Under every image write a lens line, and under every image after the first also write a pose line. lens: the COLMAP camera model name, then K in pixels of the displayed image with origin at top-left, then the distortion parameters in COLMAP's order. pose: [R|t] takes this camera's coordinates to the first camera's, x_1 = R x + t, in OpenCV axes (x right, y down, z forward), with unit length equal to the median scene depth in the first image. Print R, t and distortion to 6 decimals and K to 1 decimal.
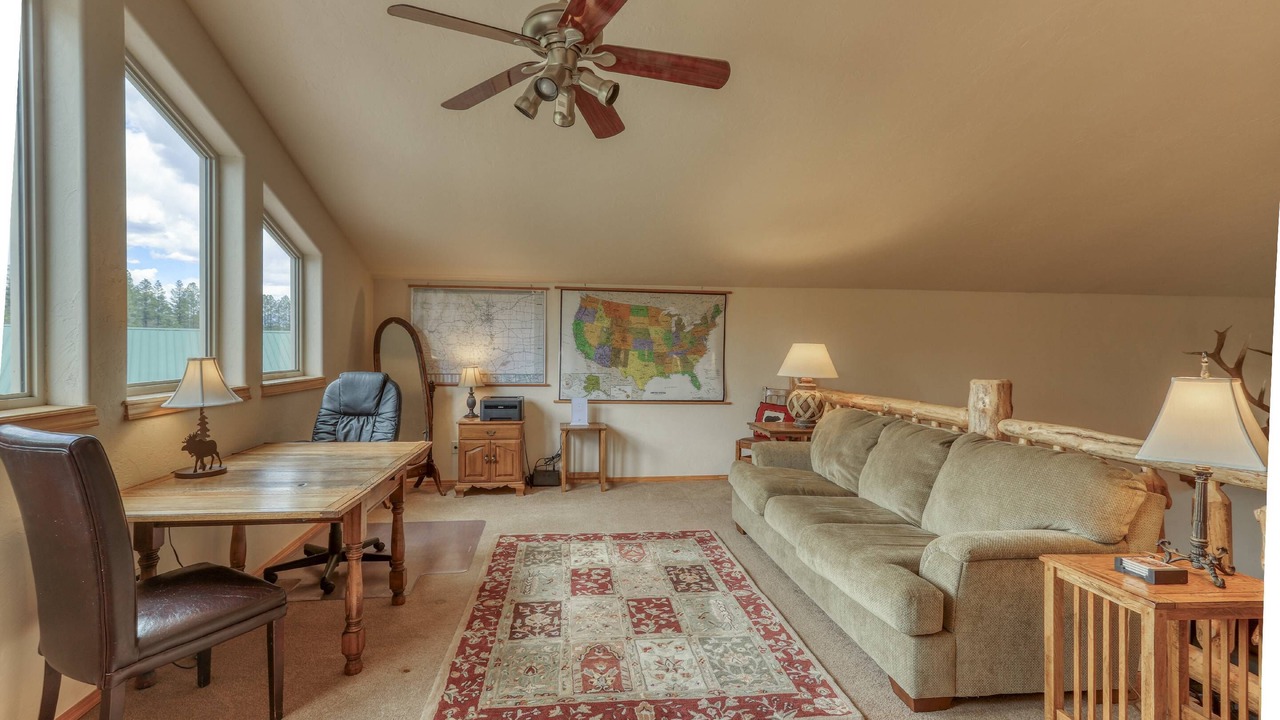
lens RADIAL K [[584.0, 0, 619.5], [0, 584.0, 354.2], [0, 0, 1]] dist [0.008753, 0.005294]
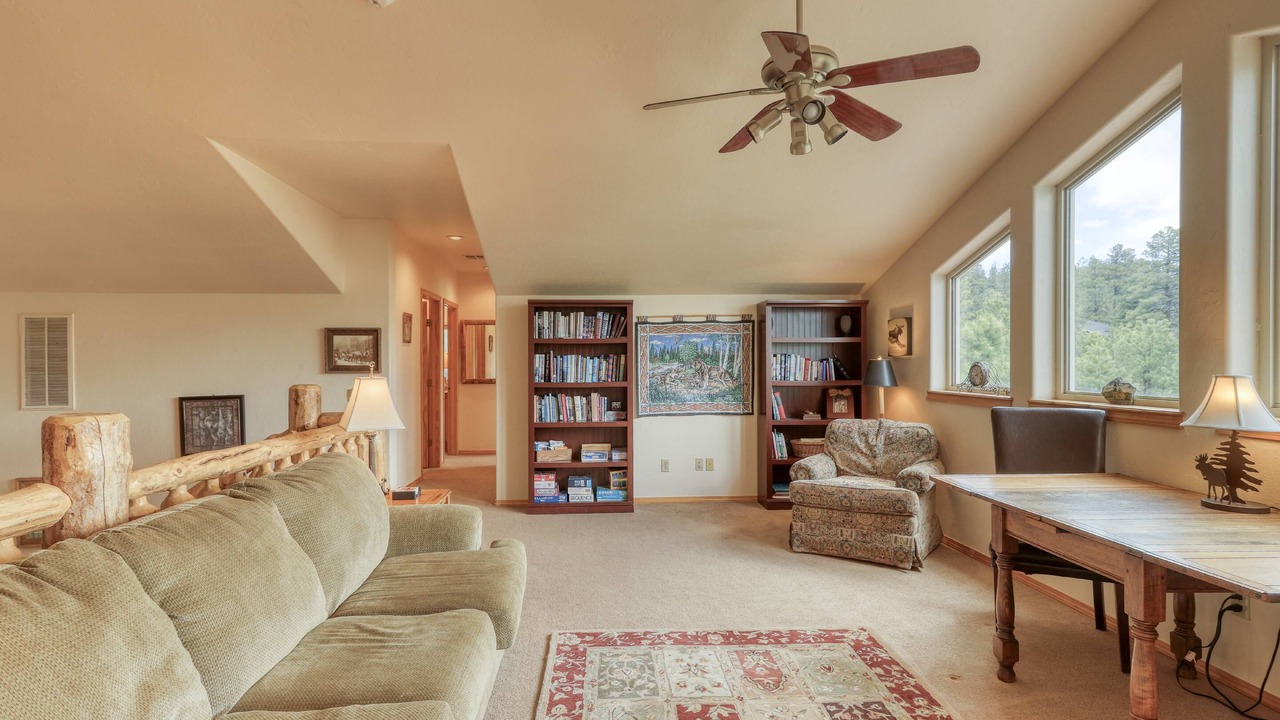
lens RADIAL K [[613.8, 0, 610.6], [0, 613.8, 366.8], [0, 0, 1]] dist [0.015731, -0.002297]
pose [[-0.996287, -0.007845, 0.085733, 0.092304], [-0.006441, 0.999841, 0.016645, -0.011256], [-0.085850, 0.016031, -0.996179, 1.343718]]
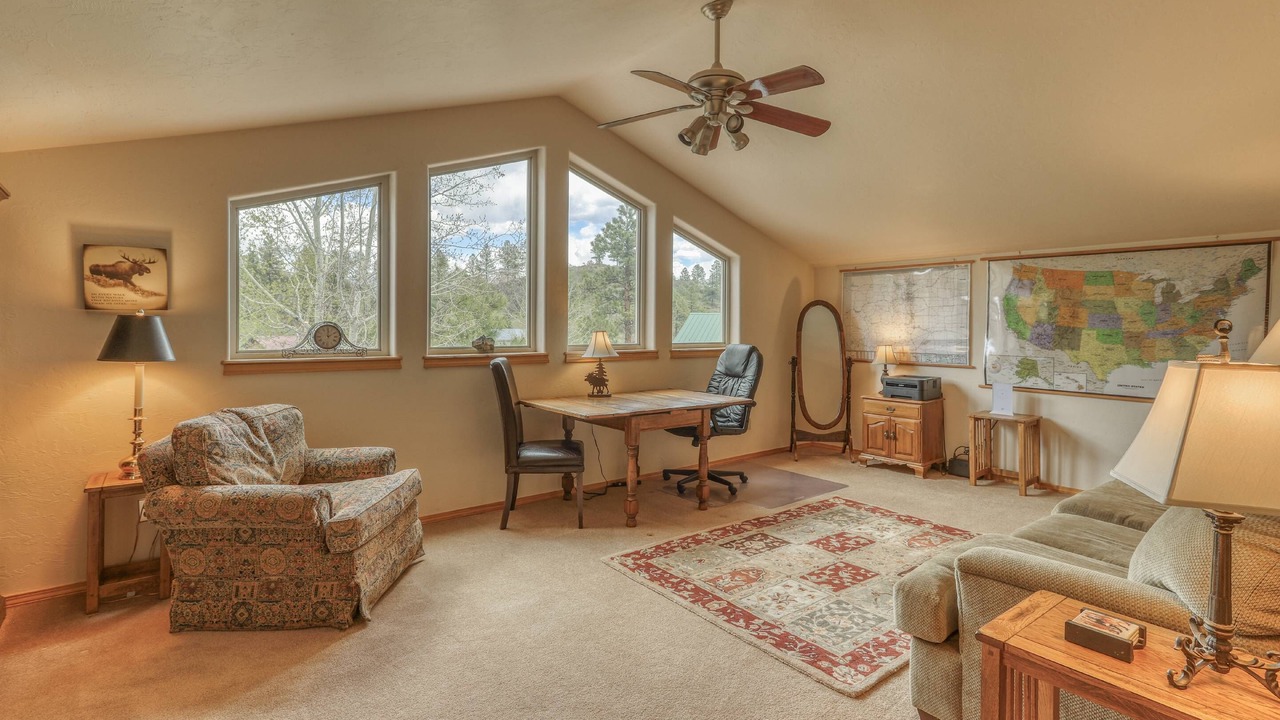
lens RADIAL K [[613.8, 0, 635.1], [0, 613.8, 323.3], [0, 0, 1]] dist [0.015731, -0.002297]
pose [[0.529559, -0.008967, -0.848226, 0.622204], [-0.010012, 0.999808, -0.016820, 0.008608], [0.848214, 0.017400, 0.529368, 0.067800]]
